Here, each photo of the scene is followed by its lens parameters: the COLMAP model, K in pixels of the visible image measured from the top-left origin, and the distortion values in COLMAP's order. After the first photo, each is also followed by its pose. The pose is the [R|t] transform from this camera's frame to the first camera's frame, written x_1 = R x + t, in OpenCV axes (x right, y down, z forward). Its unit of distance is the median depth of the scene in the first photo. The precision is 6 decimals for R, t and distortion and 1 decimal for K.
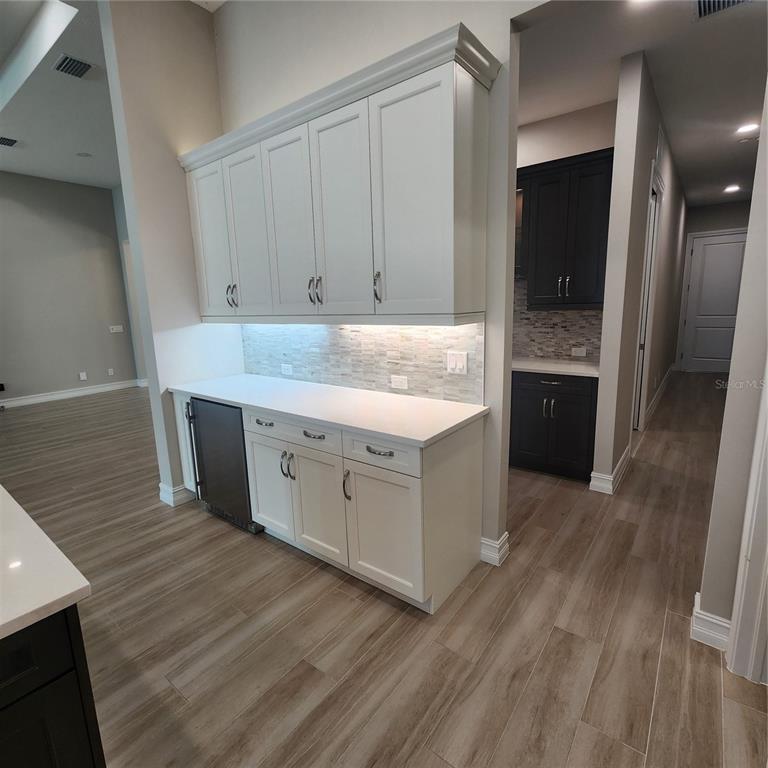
lens RADIAL K [[417.2, 0, 383.5], [0, 417.2, 379.2], [0, 0, 1]] dist [-0.002732, -0.001491]
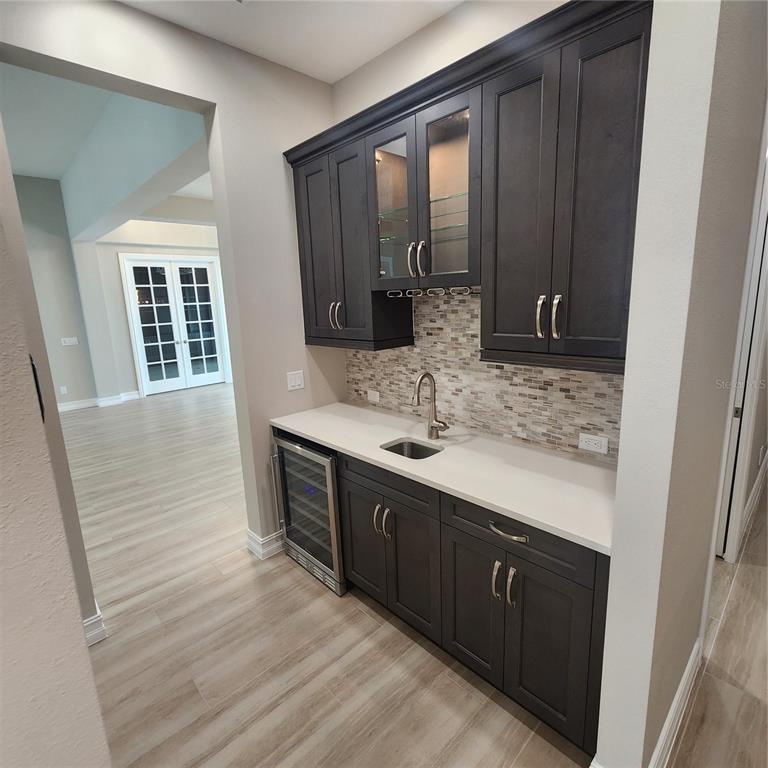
lens RADIAL K [[418.0, 0, 384.9], [0, 418.0, 380.5], [0, 0, 1]] dist [0.000755, -0.000540]
pose [[0.988725, 0.022846, -0.147991, 0.291544], [-0.020033, 0.999590, 0.020472, -0.141586], [0.148398, -0.017277, 0.988777, 0.468981]]
